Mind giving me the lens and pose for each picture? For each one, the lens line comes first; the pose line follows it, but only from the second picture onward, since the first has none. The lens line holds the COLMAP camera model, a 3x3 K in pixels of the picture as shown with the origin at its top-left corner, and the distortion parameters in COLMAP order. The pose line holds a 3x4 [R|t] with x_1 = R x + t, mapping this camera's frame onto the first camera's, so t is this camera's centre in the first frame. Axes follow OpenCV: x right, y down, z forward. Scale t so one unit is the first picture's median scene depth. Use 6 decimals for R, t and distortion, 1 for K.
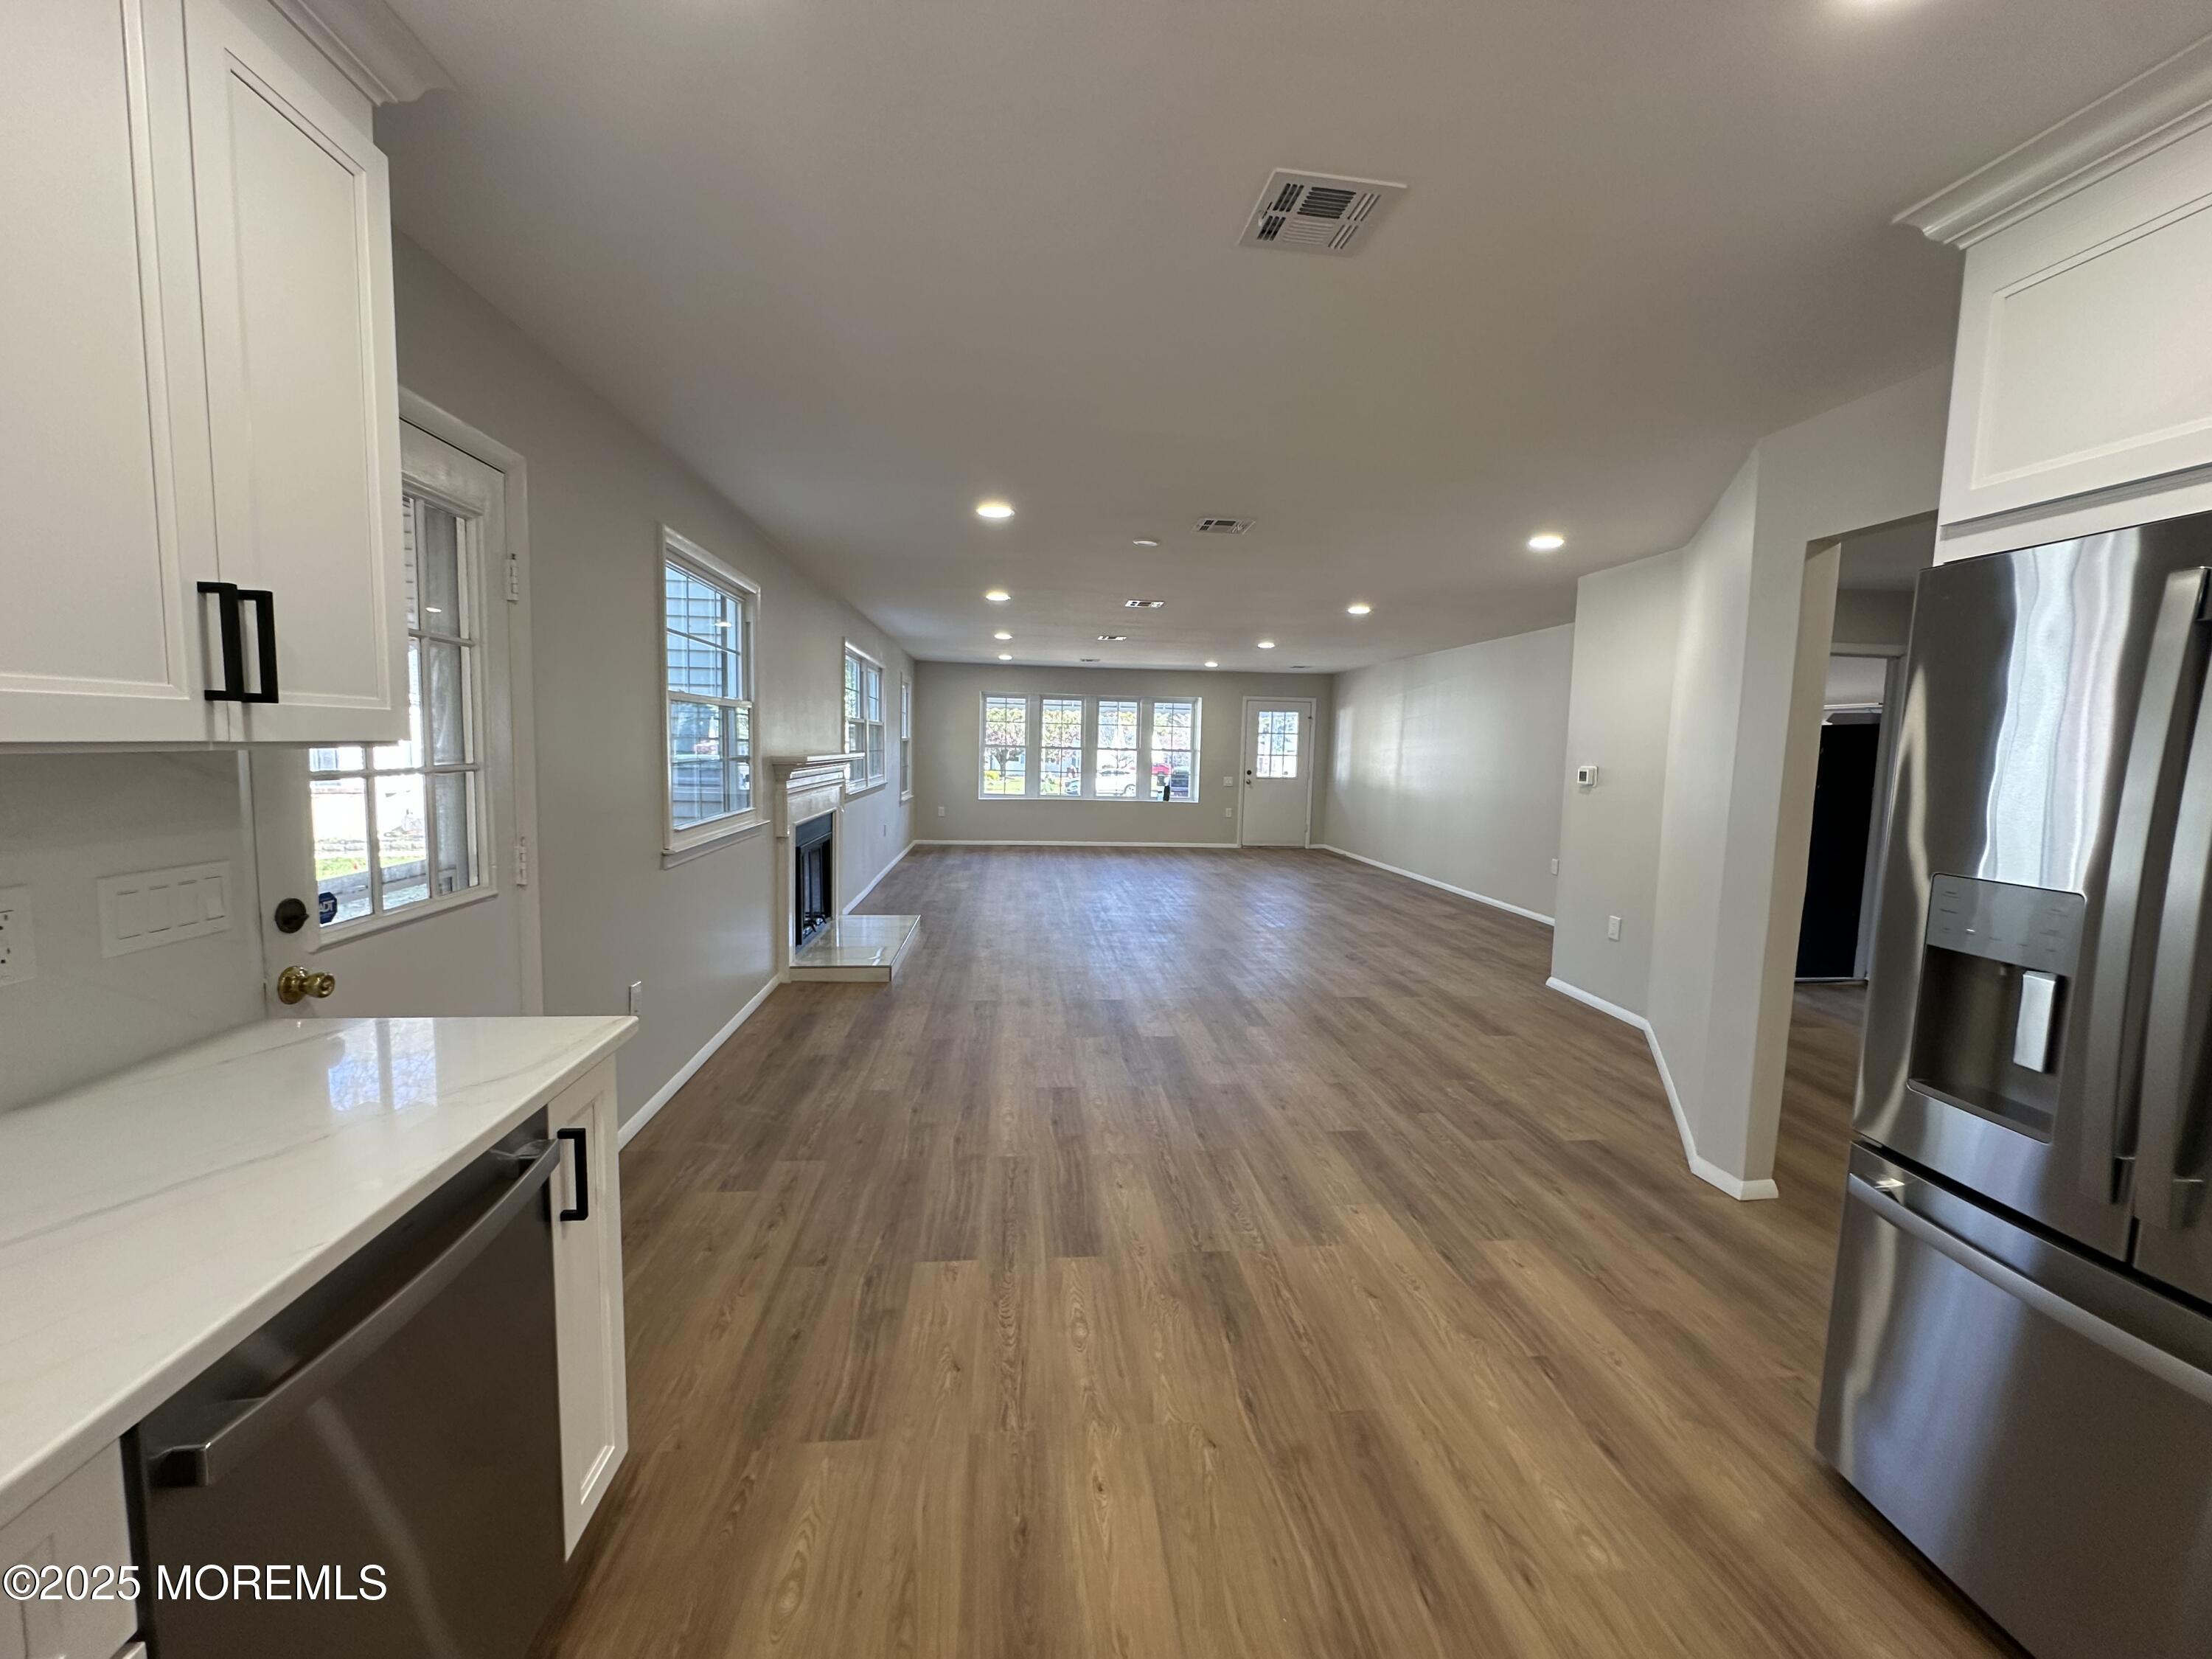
lens RADIAL K [[880.3, 0, 1106.5], [0, 880.3, 827.1], [0, 0, 1]] dist [-0.005562, 0.000821]
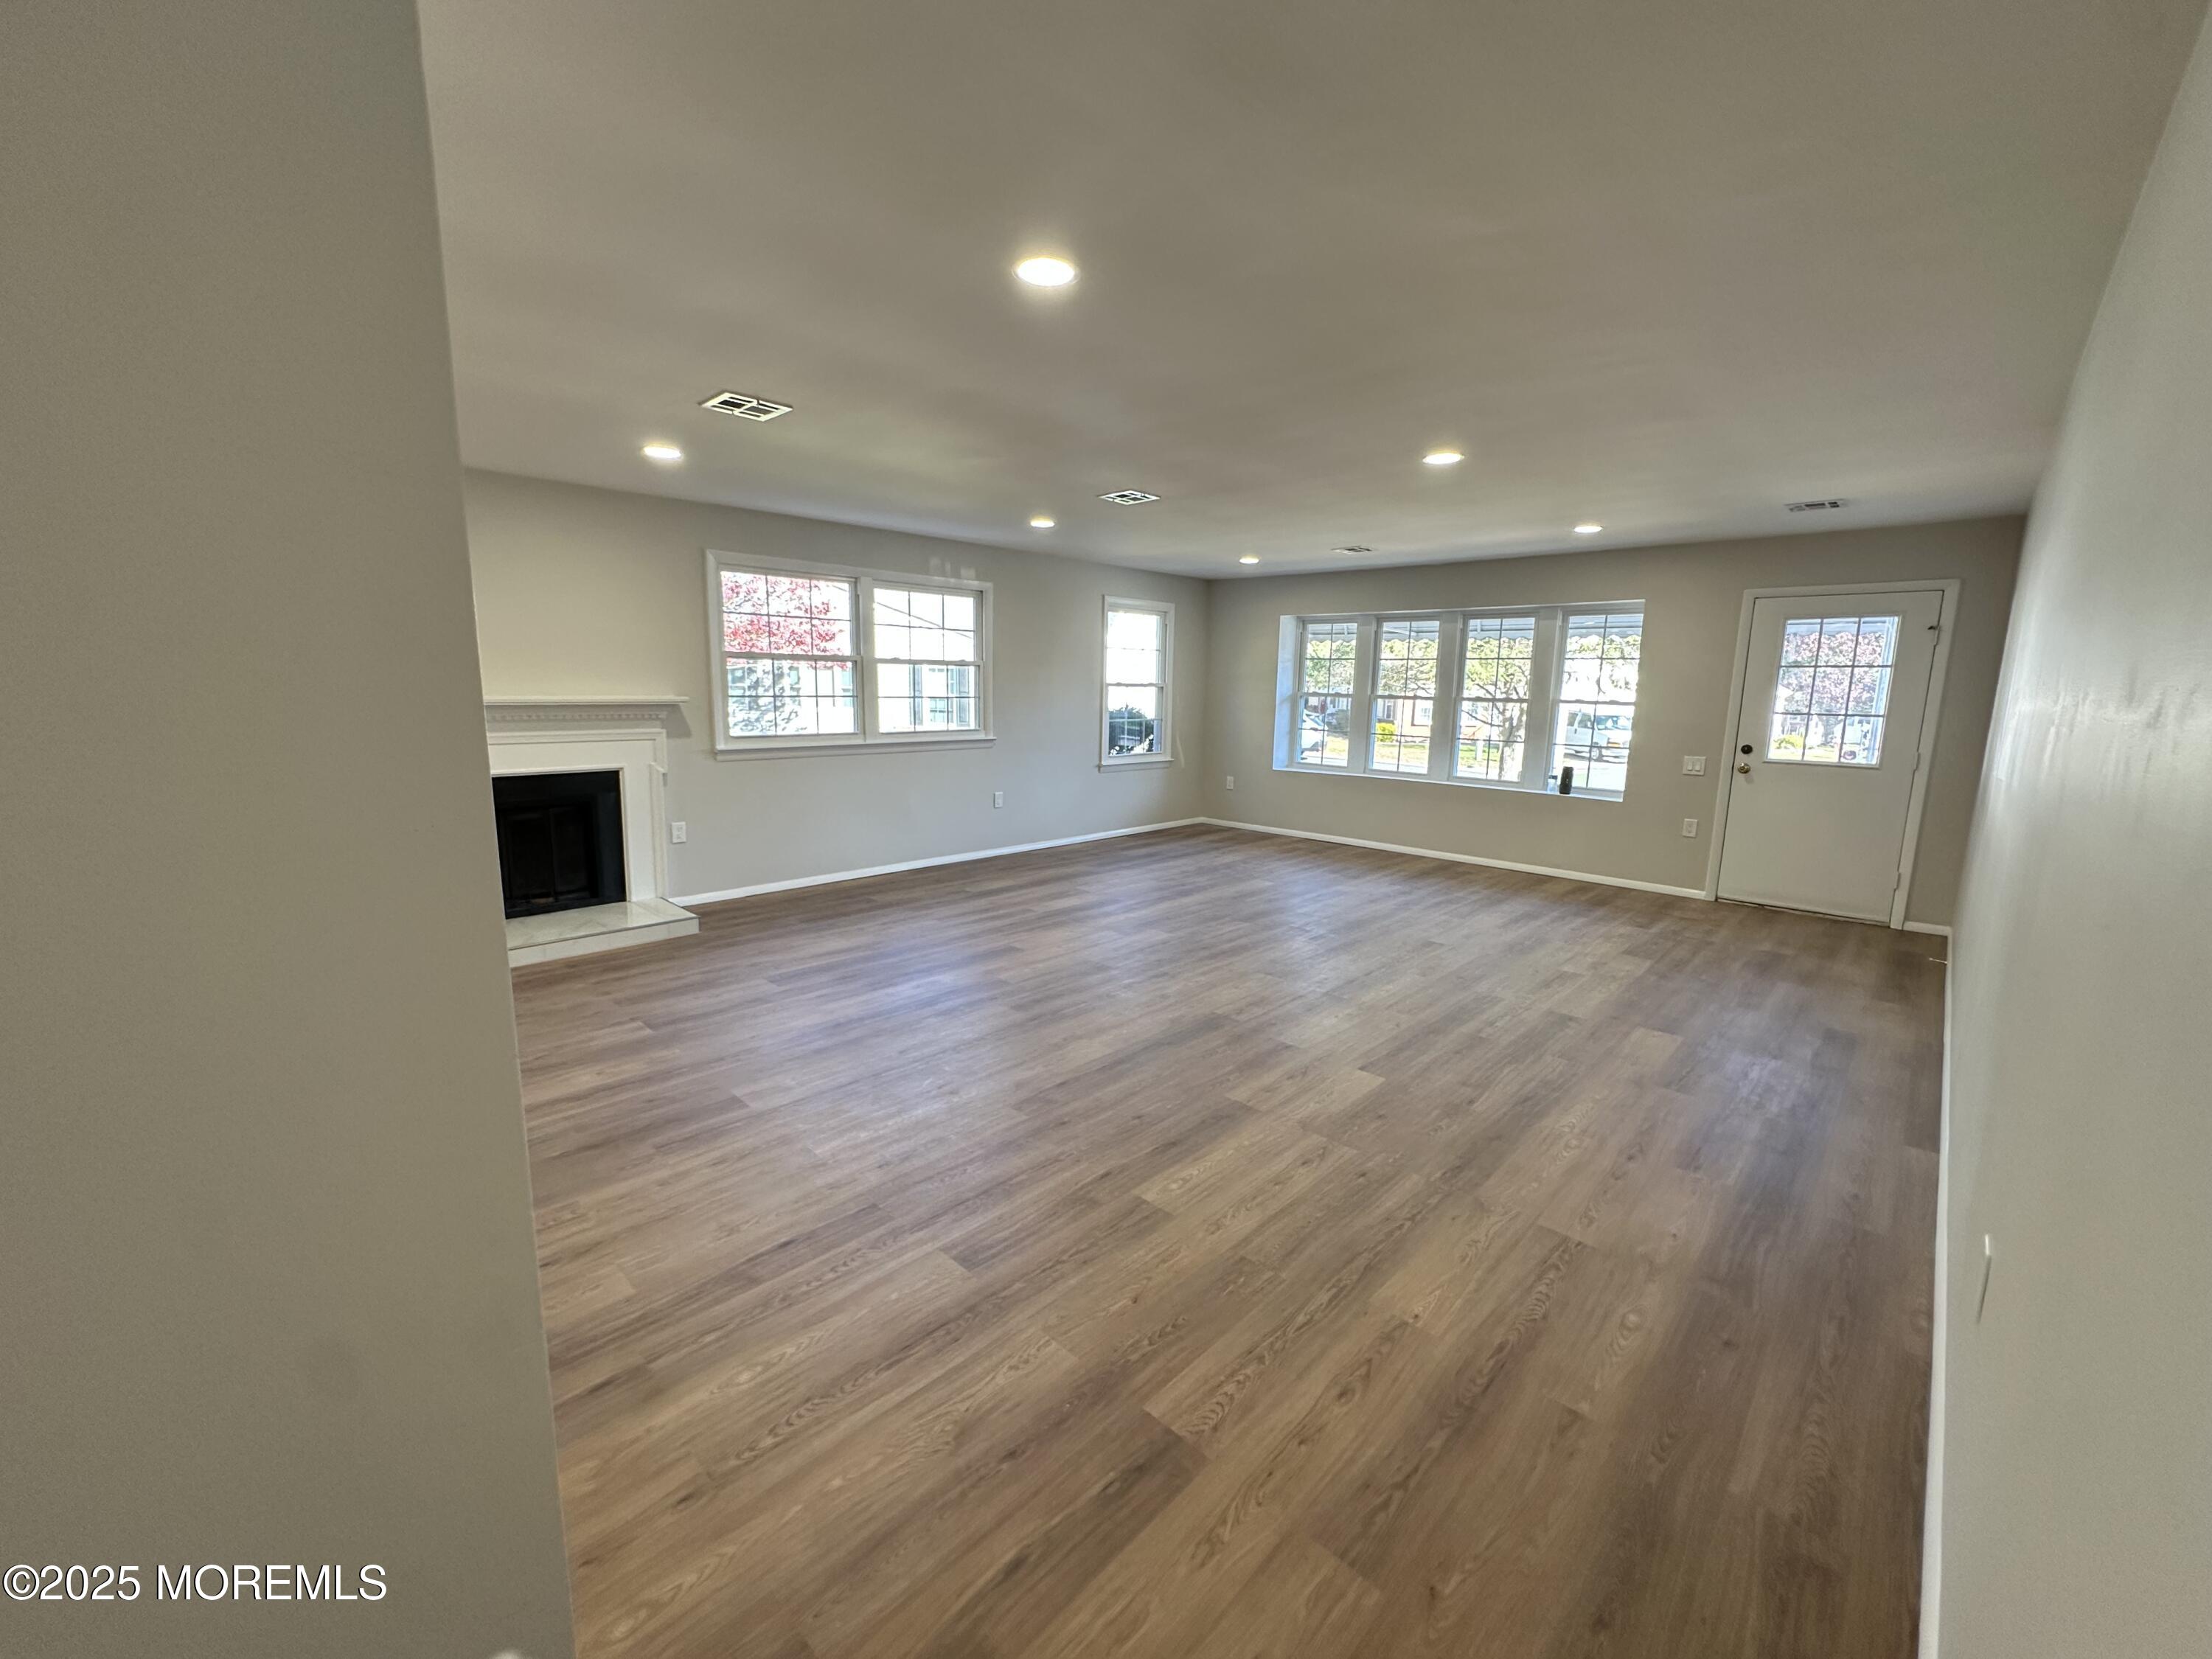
lens RADIAL K [[880.3, 0, 1104.3], [0, 880.3, 831.5], [0, 0, 1]] dist [-0.005562, 0.000821]
pose [[0.644027, 0.117269, -0.755961, 1.290957], [-0.075773, 0.993100, 0.089502, -0.144854], [0.761241, -0.000360, 0.648469, 1.784650]]
